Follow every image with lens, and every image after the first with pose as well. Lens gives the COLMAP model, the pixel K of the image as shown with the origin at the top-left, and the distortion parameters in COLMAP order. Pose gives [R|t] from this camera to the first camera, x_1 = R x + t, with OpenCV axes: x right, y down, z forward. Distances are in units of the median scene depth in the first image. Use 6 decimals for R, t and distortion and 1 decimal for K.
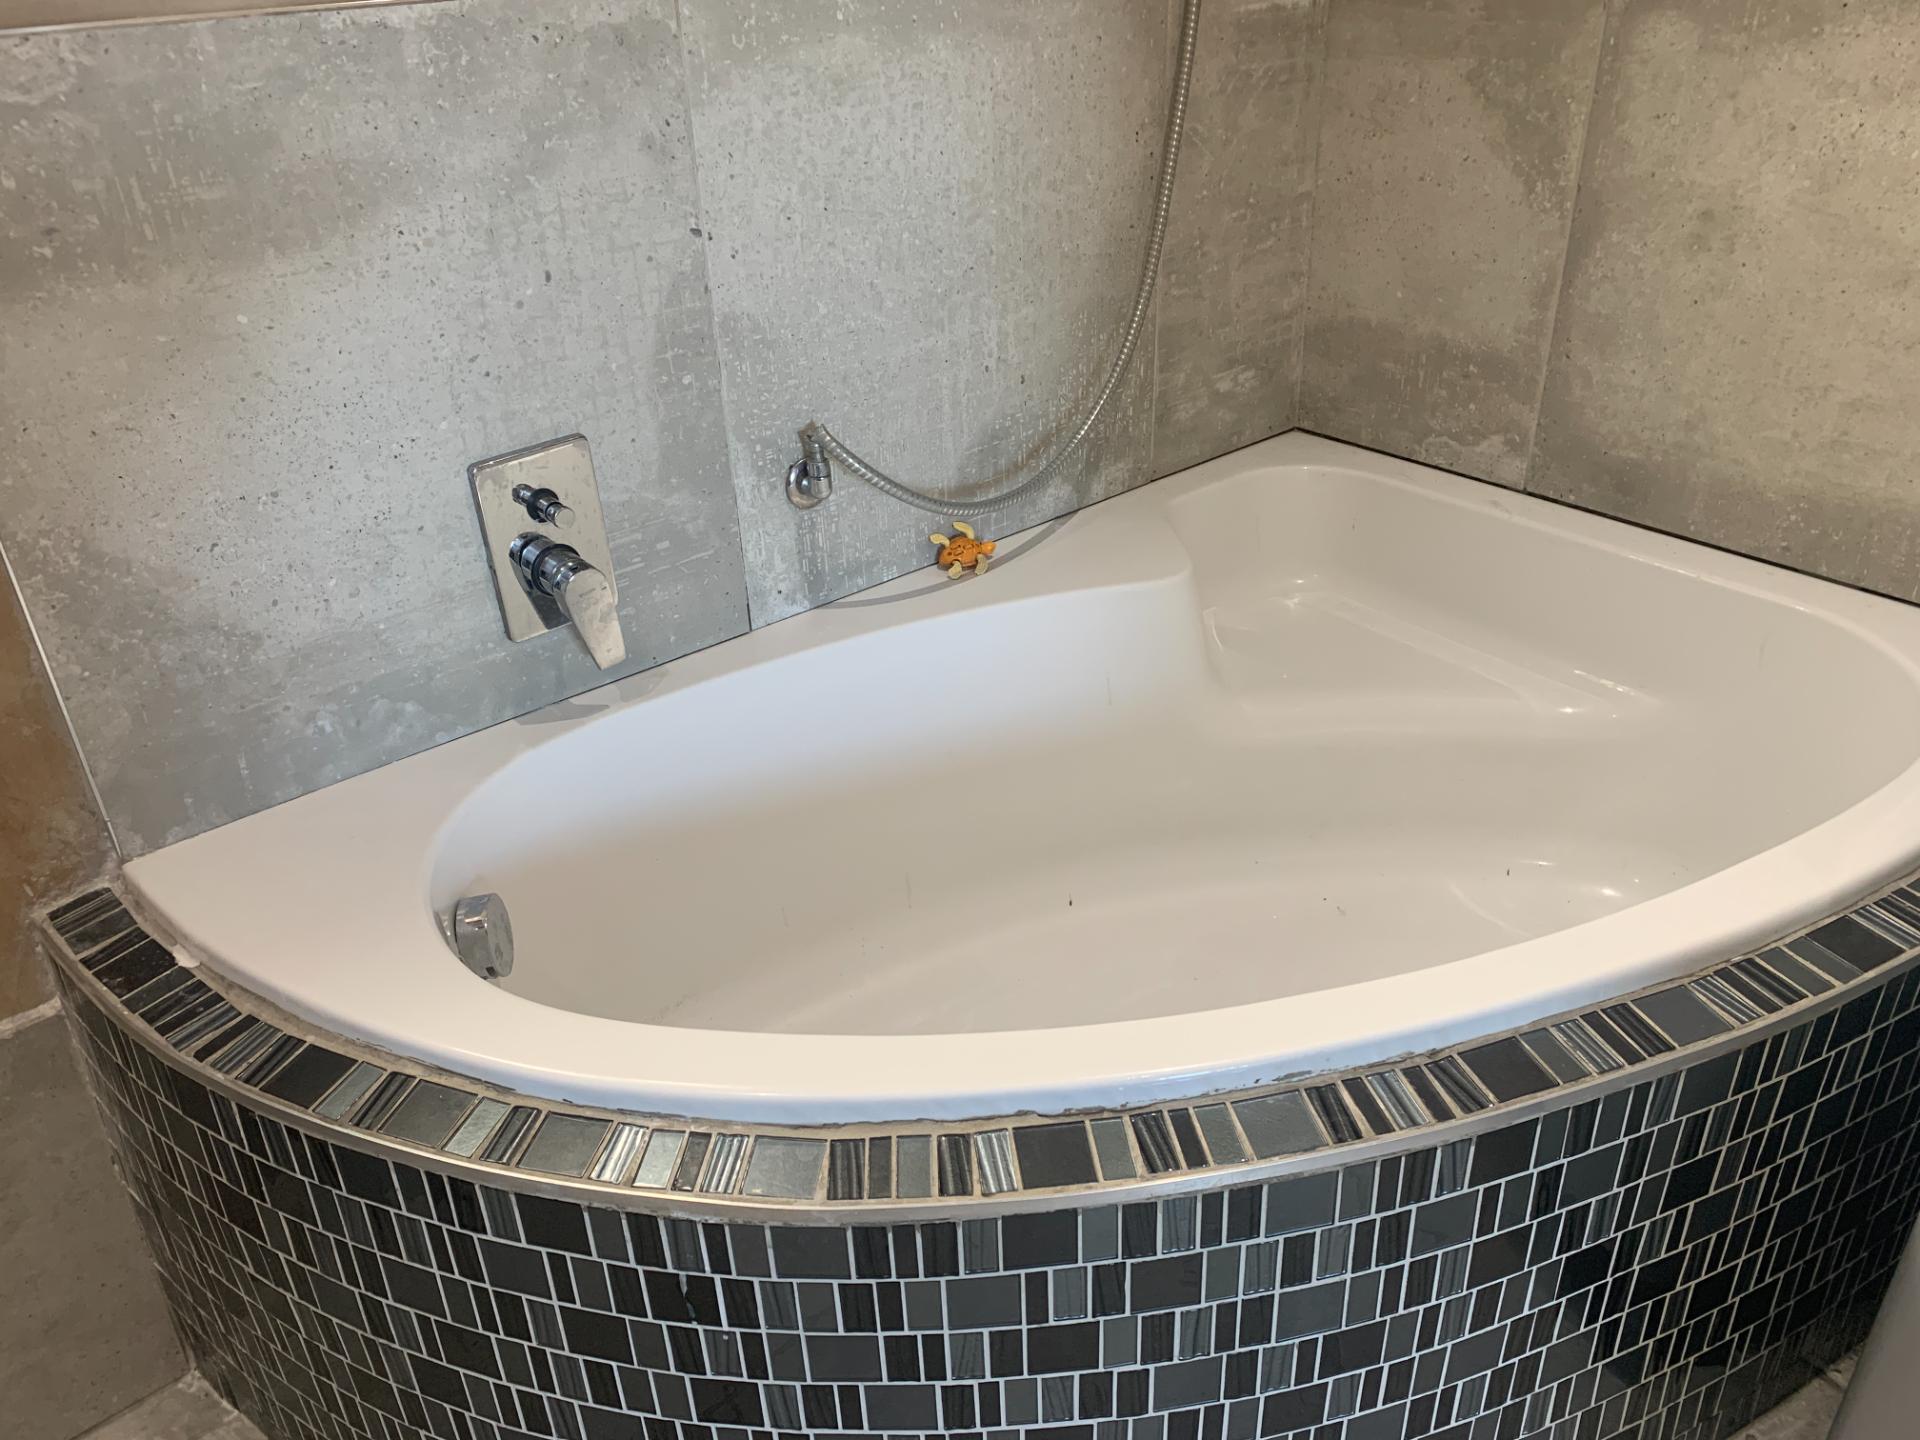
lens RADIAL K [[1455.4, 0, 798.1], [0, 1455.4, 634.4], [0, 0, 1]] dist [0.115477, -0.247951]
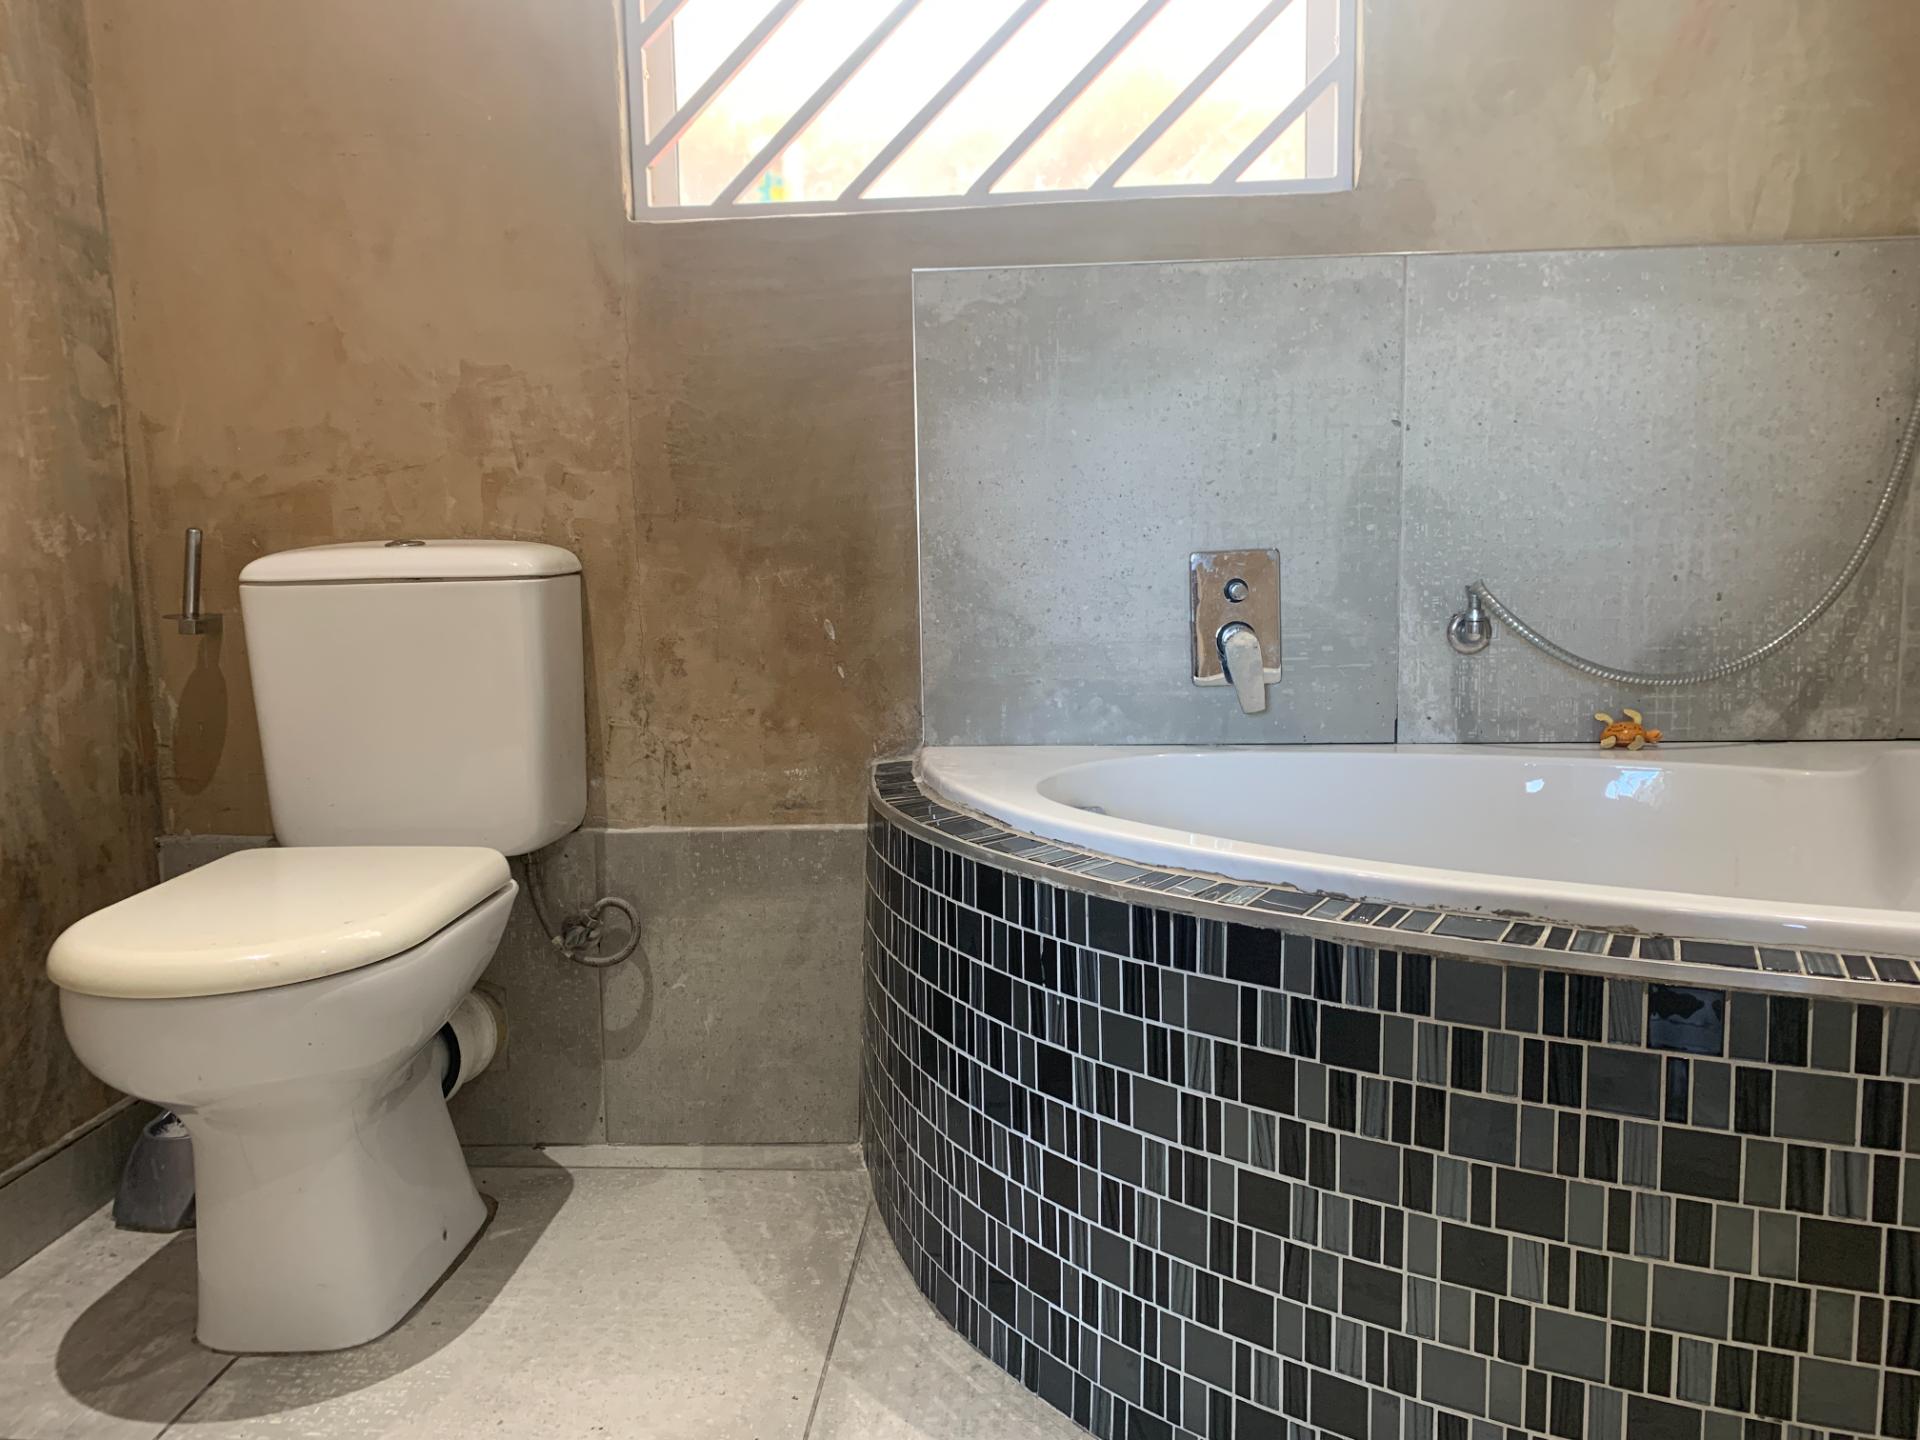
lens RADIAL K [[1471.1, 0, 957.1], [0, 1471.1, 734.1], [0, 0, 1]] dist [0.074357, -0.097255]
pose [[0.729399, 0.119571, -0.673558, 0.608203], [-0.353194, 0.909048, -0.221100, 0.450143], [0.585859, 0.399167, 0.705291, -0.112733]]
